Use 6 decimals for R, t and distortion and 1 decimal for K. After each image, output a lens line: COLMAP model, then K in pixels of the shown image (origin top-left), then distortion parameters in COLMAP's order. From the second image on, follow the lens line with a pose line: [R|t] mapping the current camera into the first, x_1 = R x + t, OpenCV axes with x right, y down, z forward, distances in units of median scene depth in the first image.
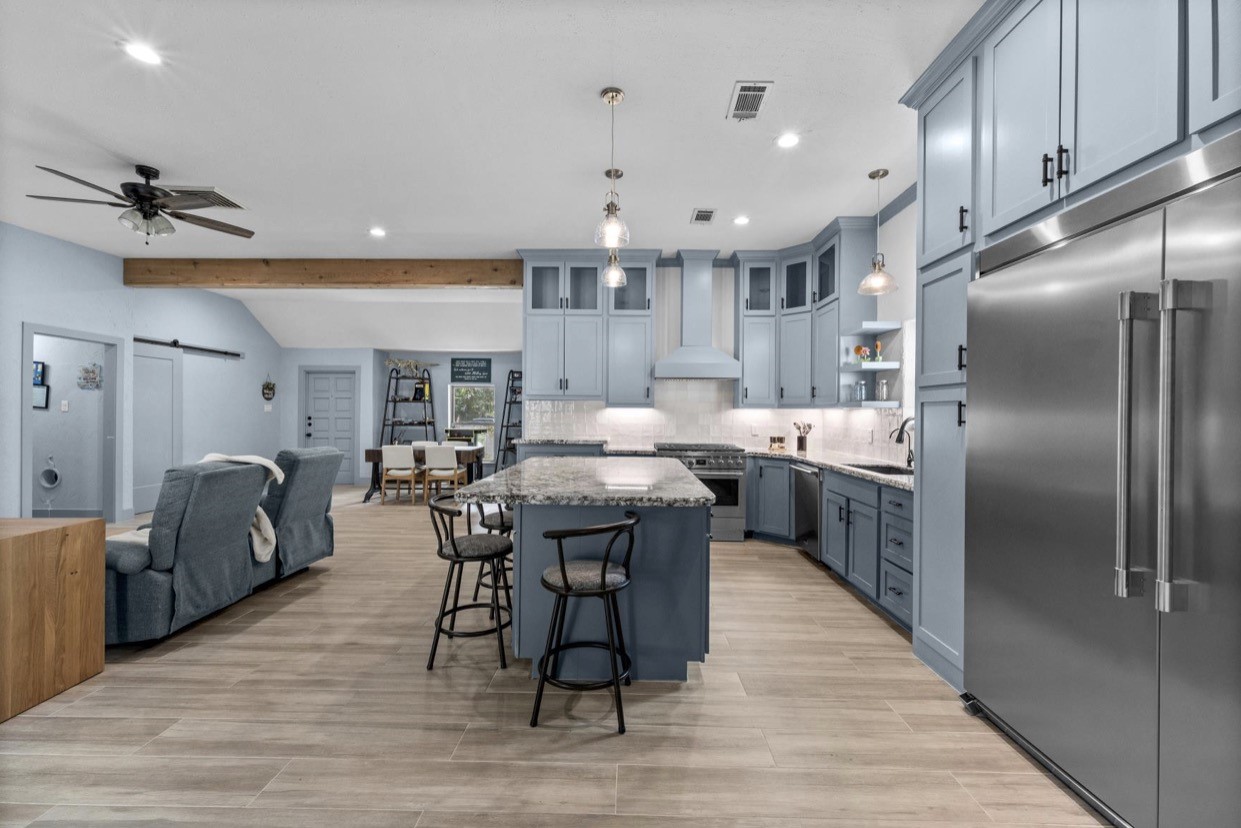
lens RADIAL K [[507.4, 0, 622.2], [0, 507.4, 413.4], [0, 0, 1]] dist [0.005123, -0.004224]
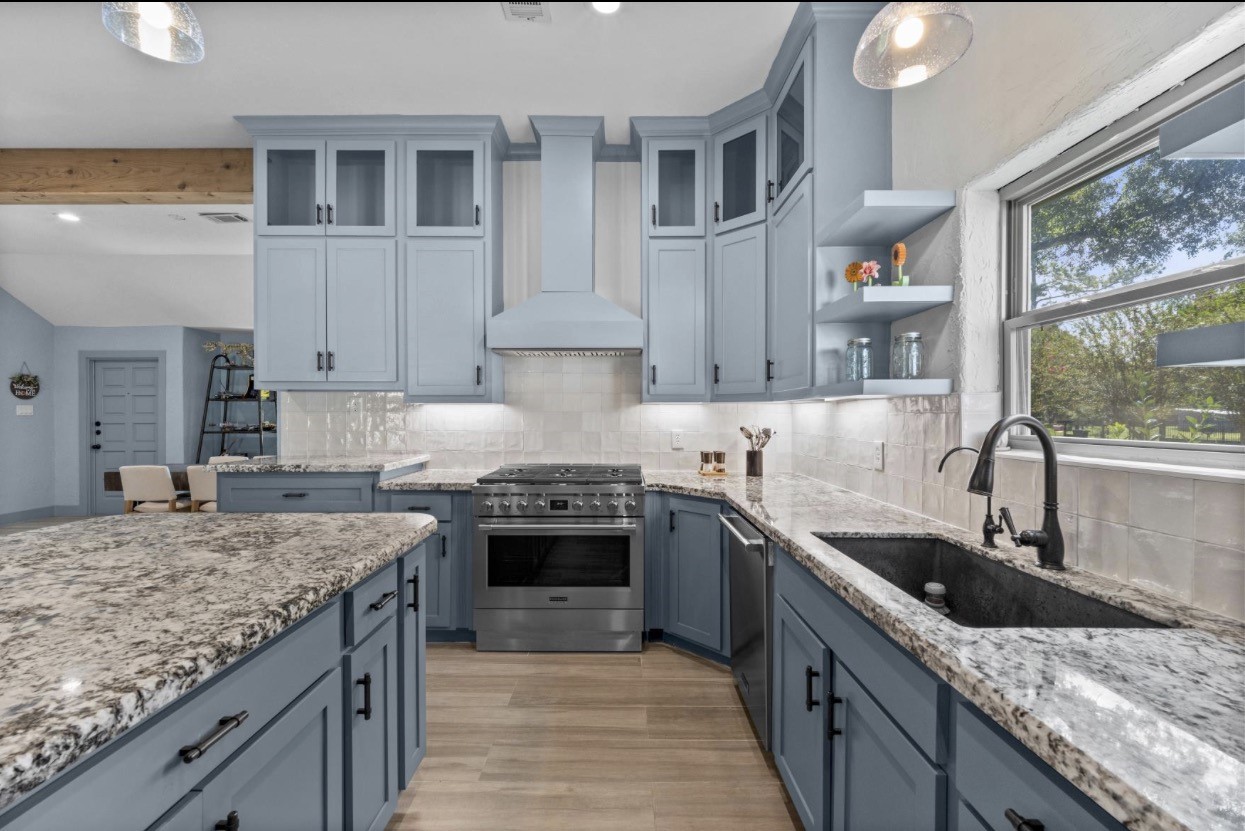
lens RADIAL K [[509.0, 0, 624.2], [0, 509.0, 414.9], [0, 0, 1]] dist [0.005123, -0.004224]
pose [[0.999769, -0.008781, 0.019624, 0.199644], [0.008728, 0.999958, 0.002740, 0.002029], [-0.019647, -0.002568, 0.999804, 0.438233]]
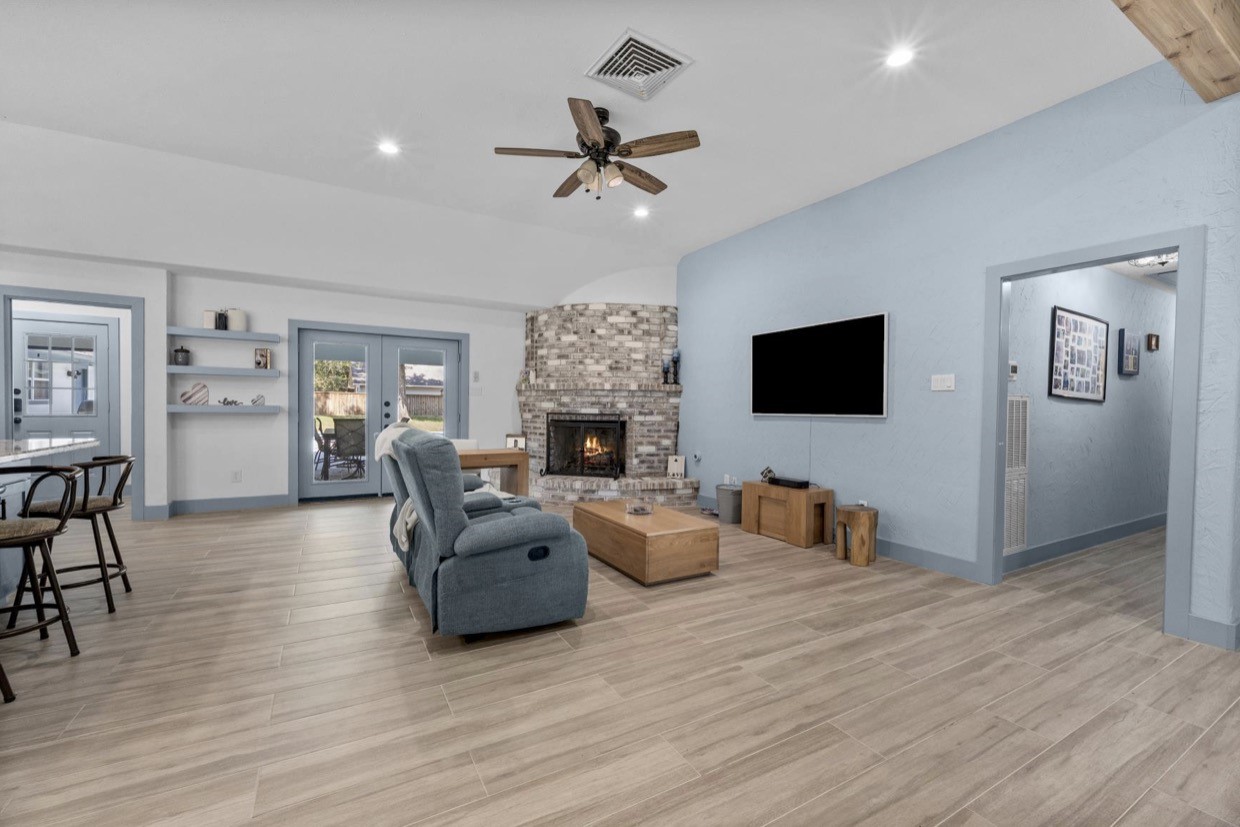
lens RADIAL K [[507.0, 0, 621.7], [0, 507.0, 412.9], [0, 0, 1]] dist [0.005123, -0.004224]
pose [[-0.861346, -0.013889, -0.507829, -0.353318], [-0.019326, 0.999798, 0.005436, 0.025331], [0.507651, 0.014496, -0.861441, 1.204614]]
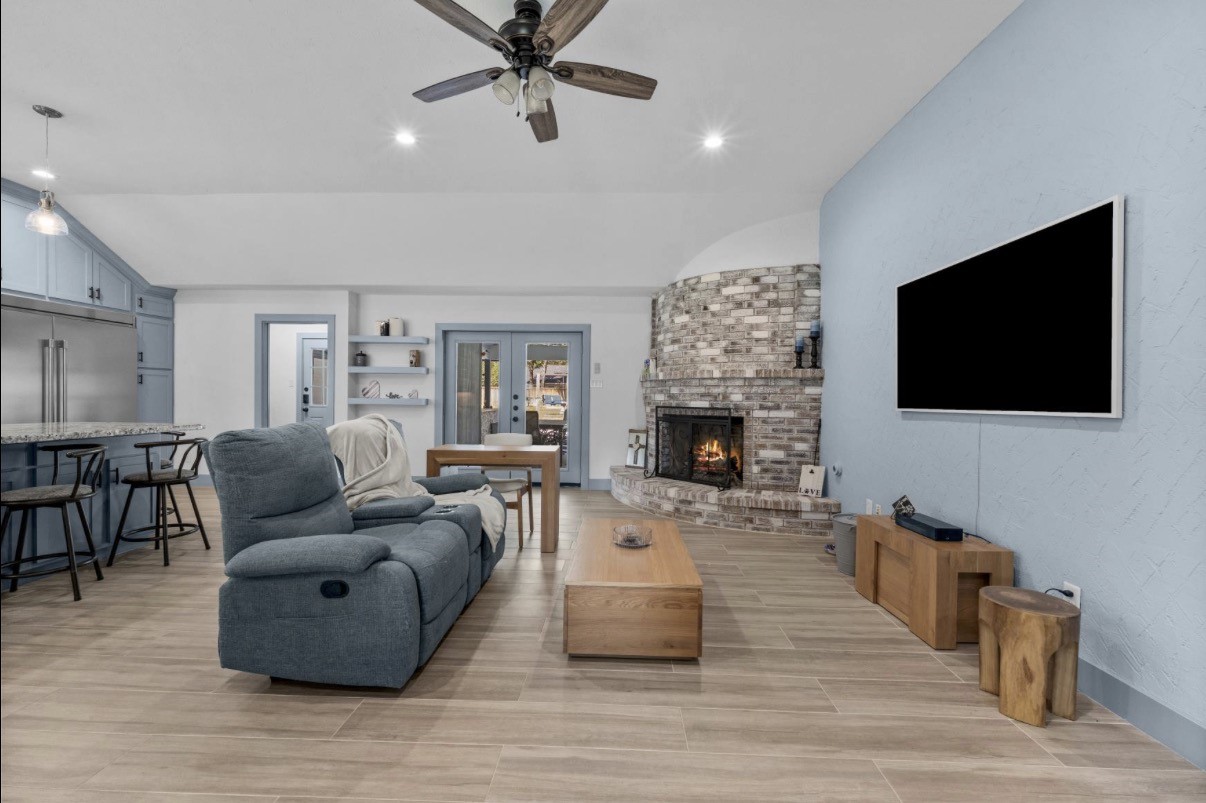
lens RADIAL K [[493.1, 0, 604.6], [0, 493.1, 400.9], [0, 0, 1]] dist [0.005123, -0.004224]
pose [[-0.999619, -0.019527, 0.019532, -0.712252], [-0.019447, 0.999802, 0.004246, 0.021880], [-0.019611, 0.003864, -0.999800, 1.108348]]
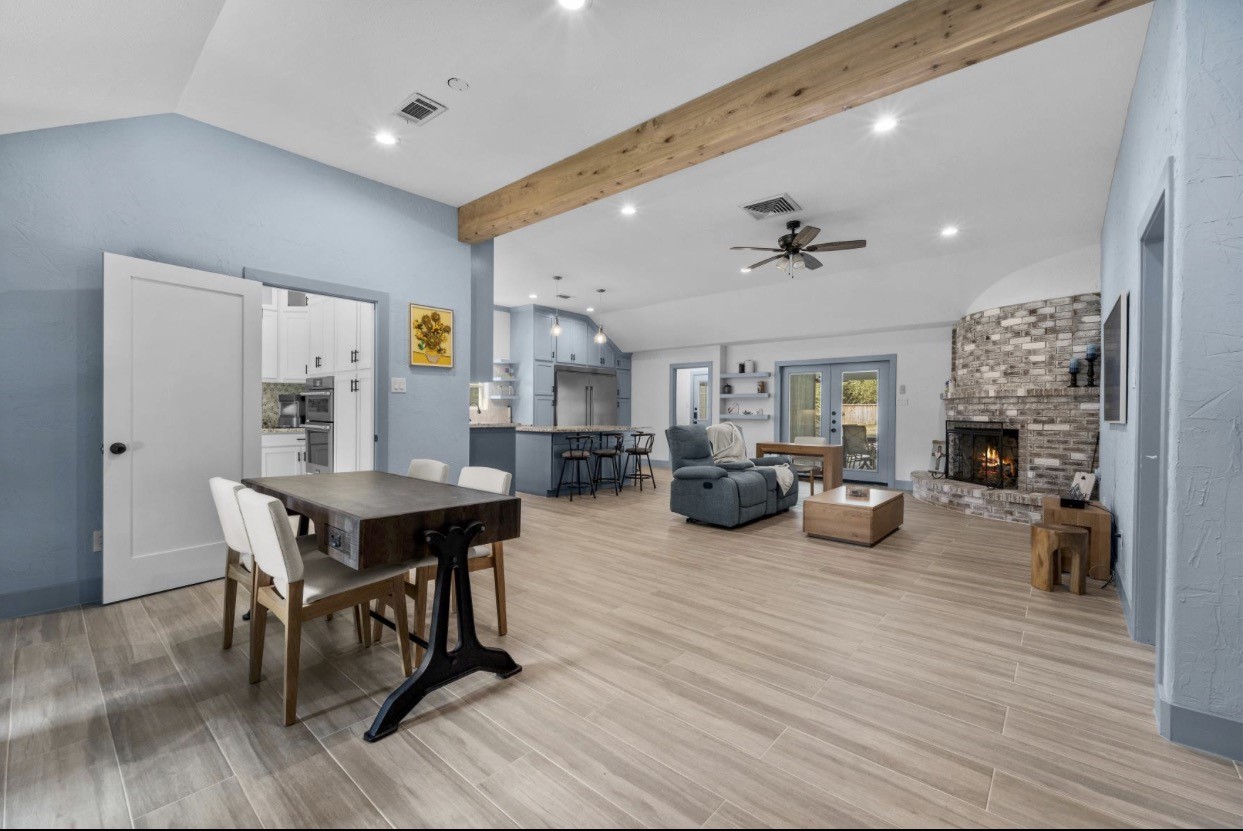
lens RADIAL K [[508.2, 0, 623.2], [0, 508.2, 414.9], [0, 0, 1]] dist [0.005123, -0.004224]
pose [[-0.764058, -0.017934, 0.644899, -0.996226], [-0.015913, 0.999833, 0.008952, 0.022434], [-0.644952, -0.003422, -0.764216, 1.575209]]
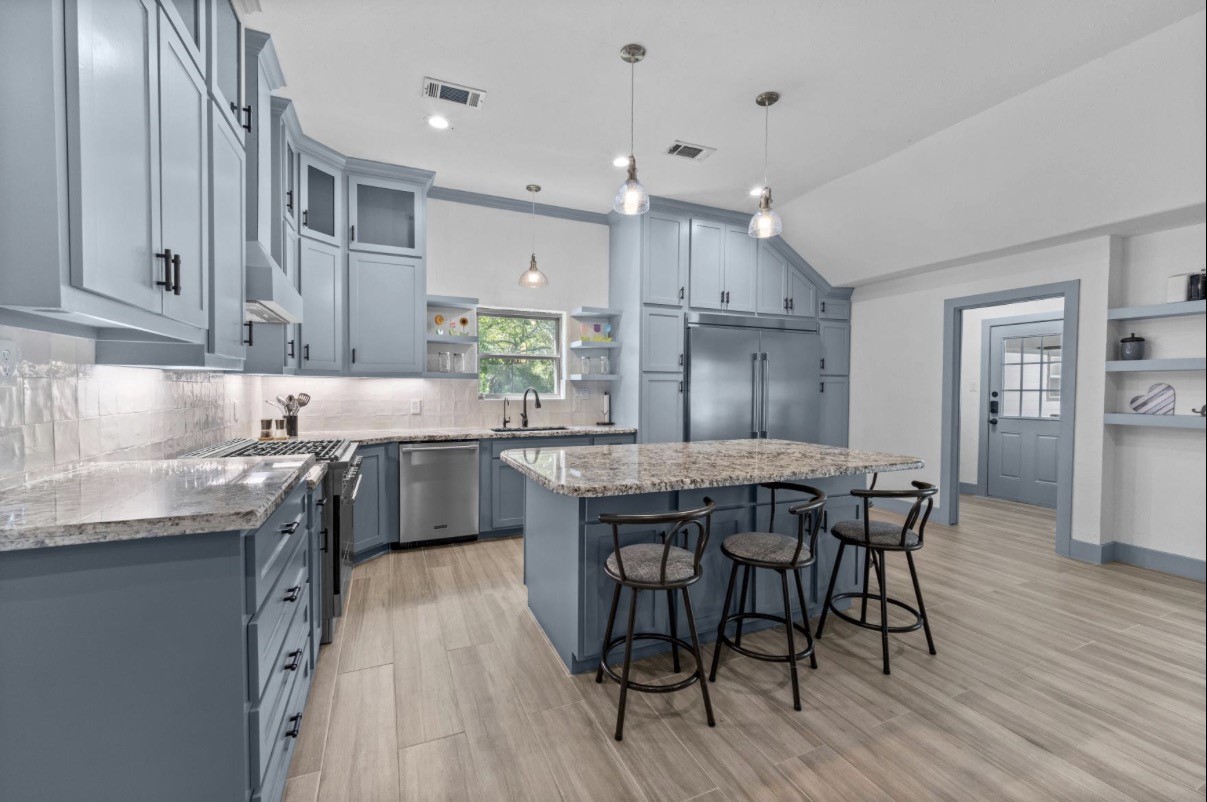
lens RADIAL K [[492.4, 0, 602.4], [0, 492.4, 402.2], [0, 0, 1]] dist [0.001915, 0.000138]
pose [[-0.411014, -0.038295, 0.910824, -0.442788], [-0.009924, 0.999246, 0.037534, -0.002634], [-0.911575, 0.006388, -0.411084, 0.905035]]
